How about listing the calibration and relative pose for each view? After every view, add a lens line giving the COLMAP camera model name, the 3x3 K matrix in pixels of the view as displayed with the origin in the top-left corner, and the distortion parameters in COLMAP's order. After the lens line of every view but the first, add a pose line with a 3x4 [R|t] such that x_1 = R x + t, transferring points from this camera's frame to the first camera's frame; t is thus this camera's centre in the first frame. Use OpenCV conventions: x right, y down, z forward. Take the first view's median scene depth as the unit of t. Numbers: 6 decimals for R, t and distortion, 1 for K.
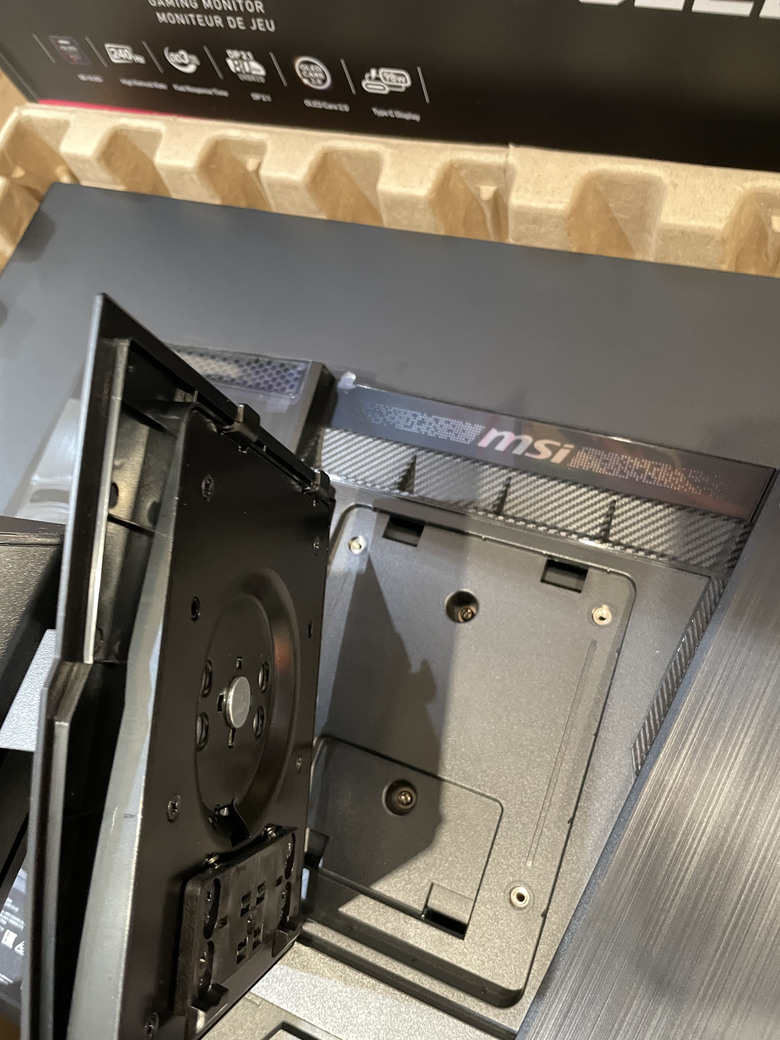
lens RADIAL K [[786.7, 0, 396.3], [0, 786.7, 521.6], [0, 0, 1]] dist [0.070286, -0.112848]
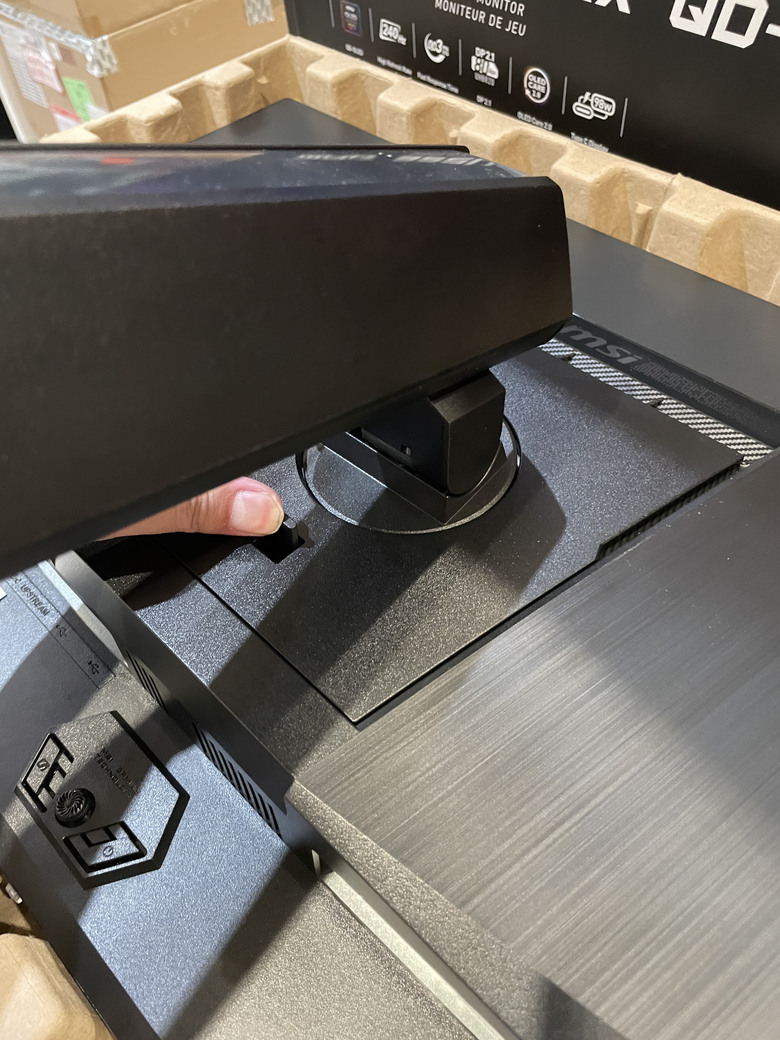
lens RADIAL K [[786.7, 0, 396.3], [0, 786.7, 521.6], [0, 0, 1]] dist [0.070286, -0.112848]
pose [[0.899100, 0.427597, -0.093704, 0.094858], [-0.437432, 0.869564, -0.229154, 0.356406], [-0.016503, 0.247021, 0.968869, 0.047136]]
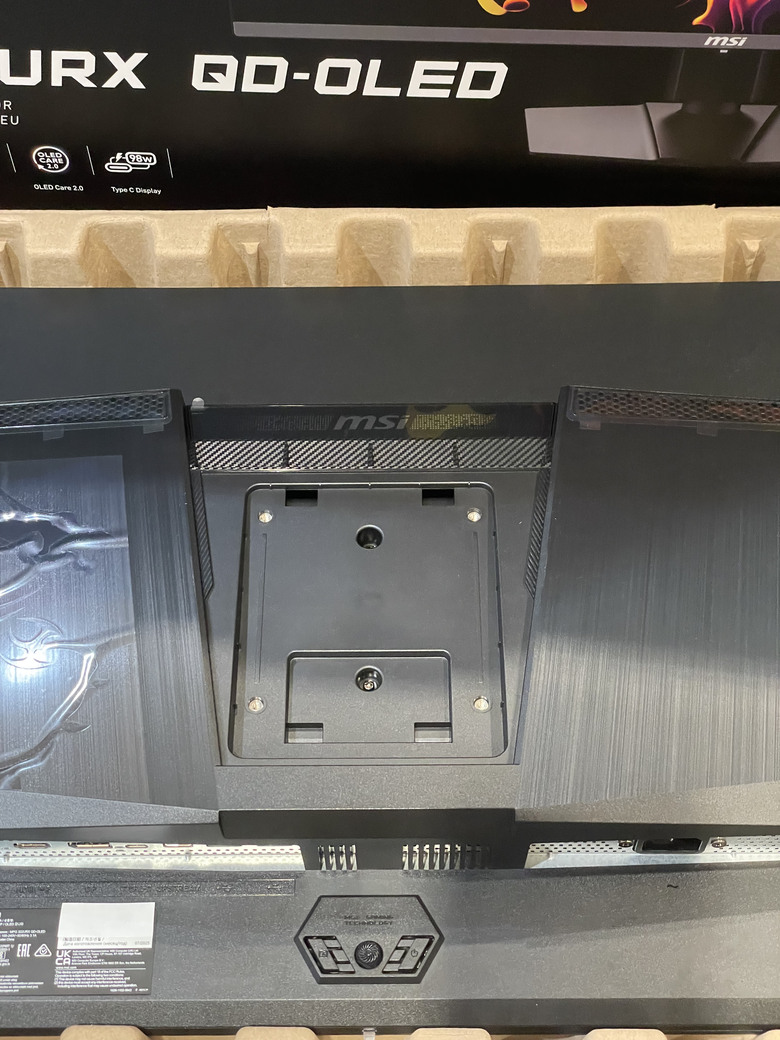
lens RADIAL K [[1497.7, 0, 390.0], [0, 1497.7, 520.0], [0, 0, 1]] dist [0.227151, -0.852577]
pose [[0.907364, -0.157798, 0.389603, -0.576284], [0.253490, 0.944775, -0.207708, 0.416823], [-0.335311, 0.287227, 0.897255, -0.817062]]
